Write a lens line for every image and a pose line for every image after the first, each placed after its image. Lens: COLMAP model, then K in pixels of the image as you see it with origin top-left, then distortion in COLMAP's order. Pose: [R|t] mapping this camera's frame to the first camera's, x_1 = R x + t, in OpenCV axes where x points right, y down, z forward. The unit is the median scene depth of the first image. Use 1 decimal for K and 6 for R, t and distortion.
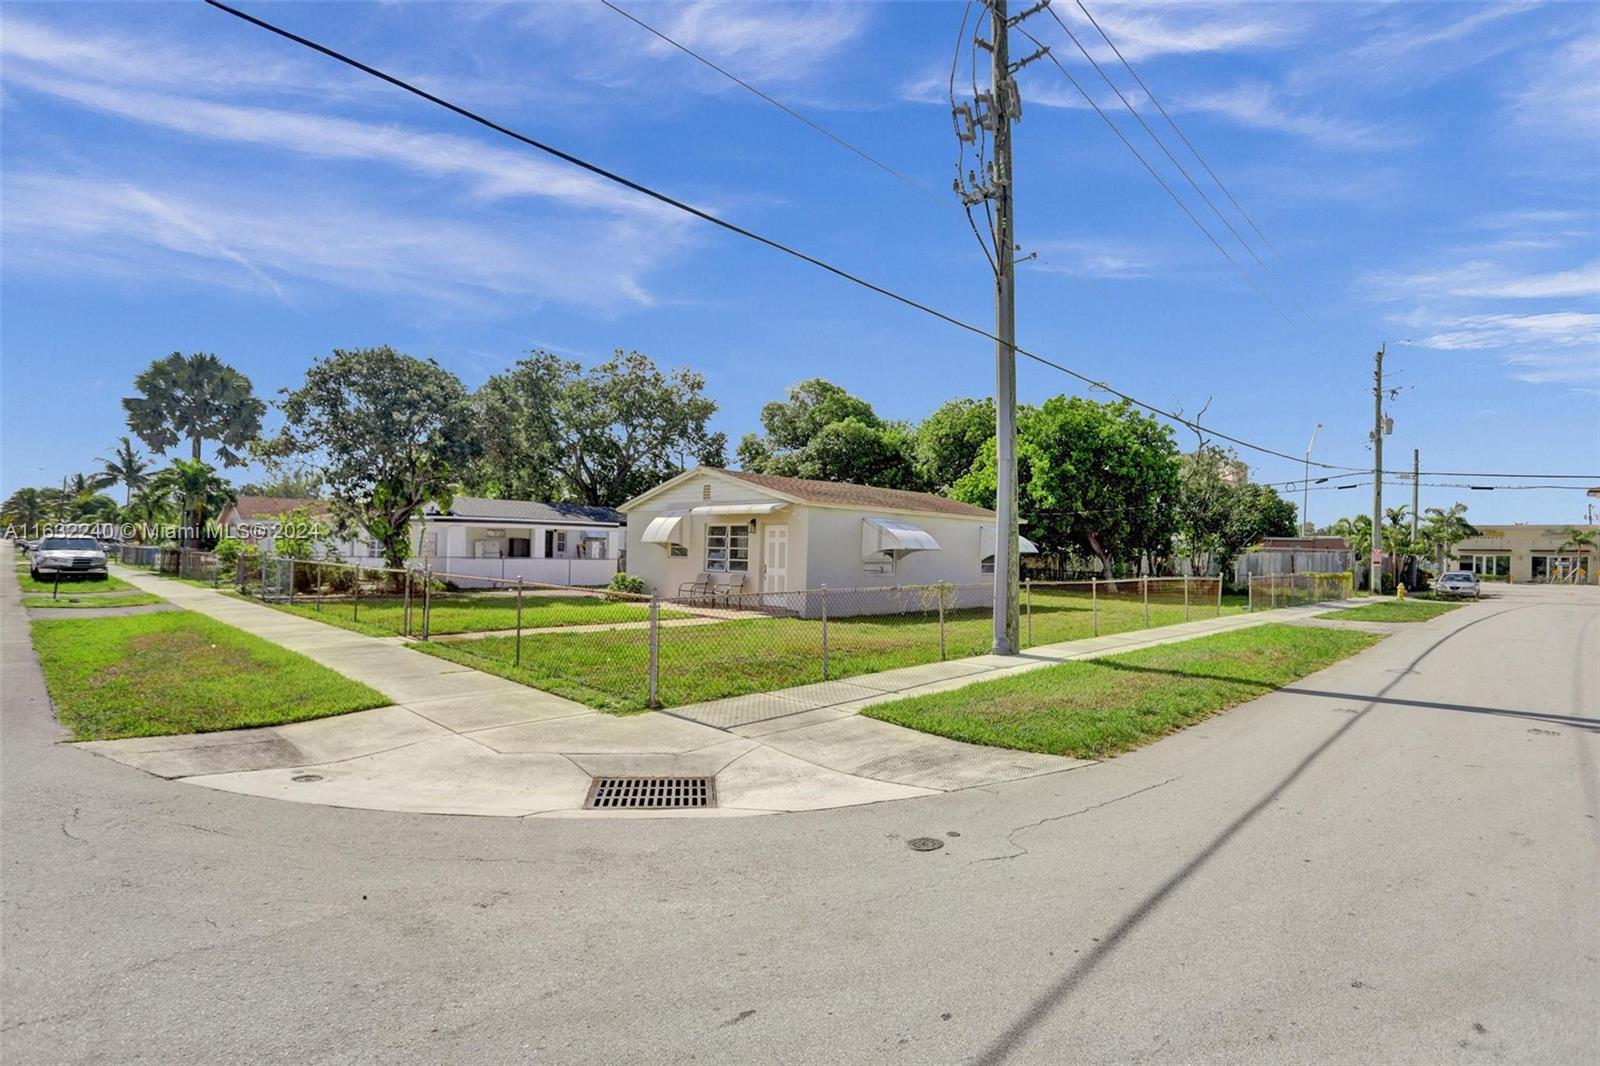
lens RADIAL K [[762.8, 0, 800.0], [0, 762.8, 533.0], [0, 0, 1]] dist [-0.058212, -0.000778]
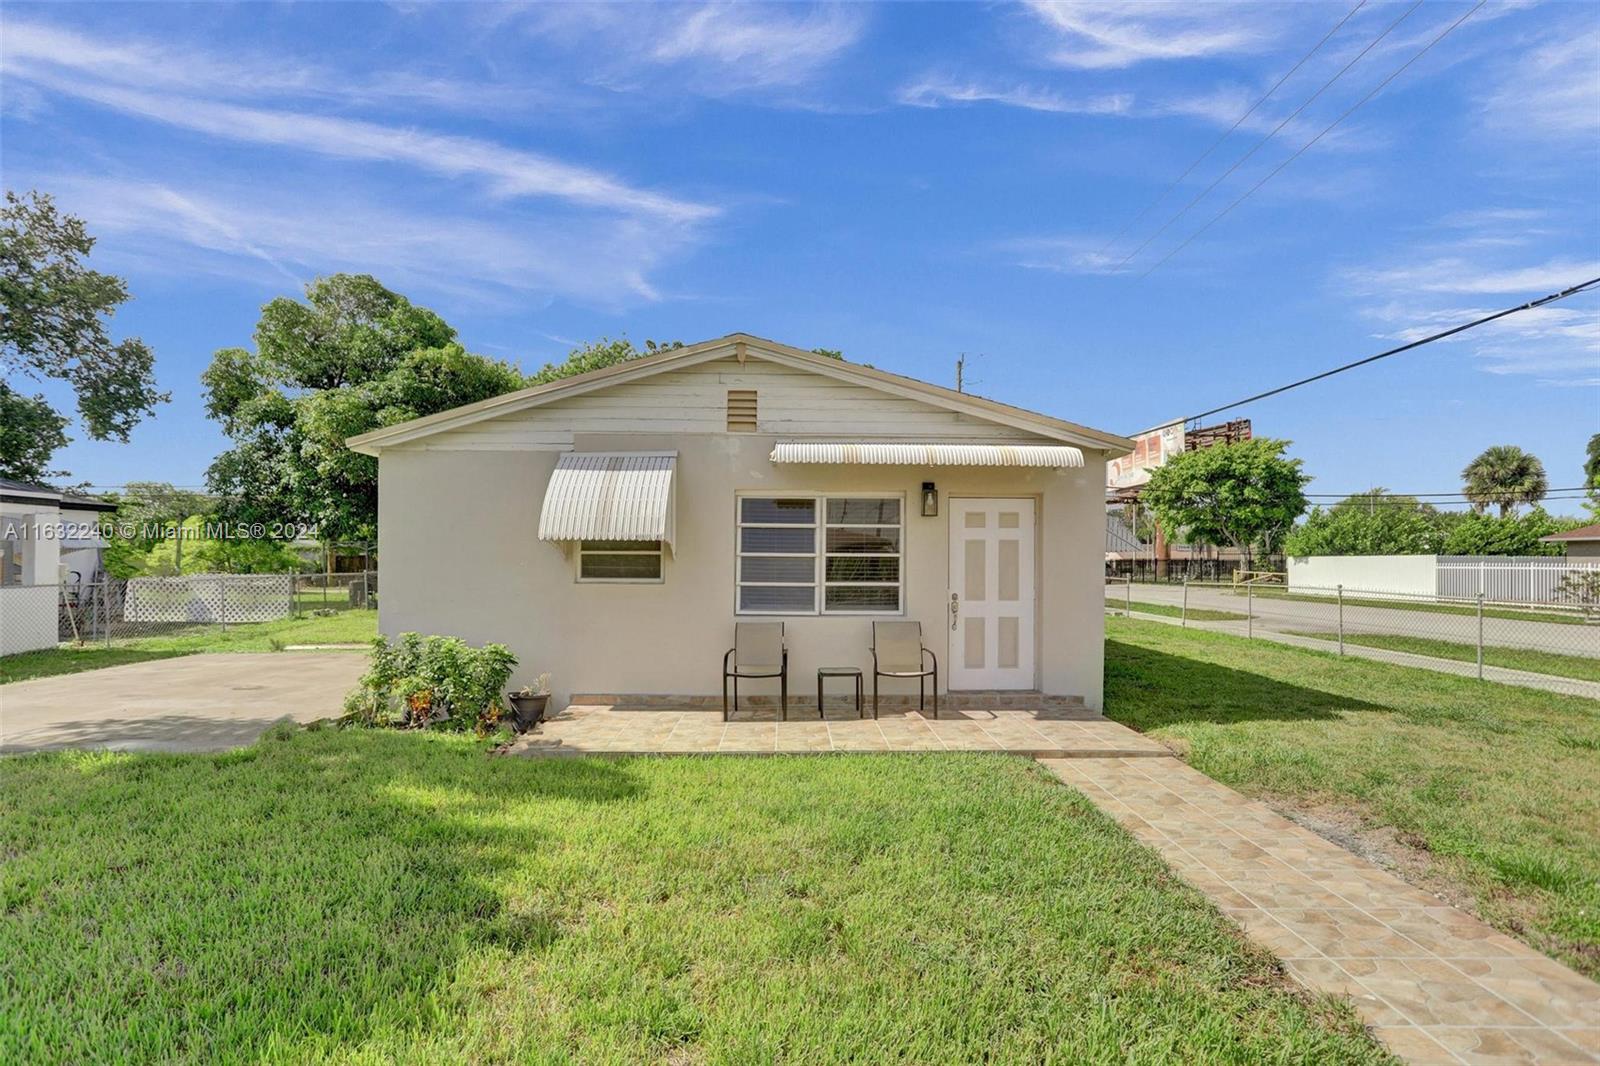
lens RADIAL K [[767.4, 0, 797.3], [0, 767.4, 563.1], [0, 0, 1]] dist [0.002188, 0.000595]
pose [[0.731867, -0.024829, 0.680995, -0.174545], [-0.005575, 0.999084, 0.042417, 0.003455], [-0.681424, -0.034840, 0.731059, 0.333481]]
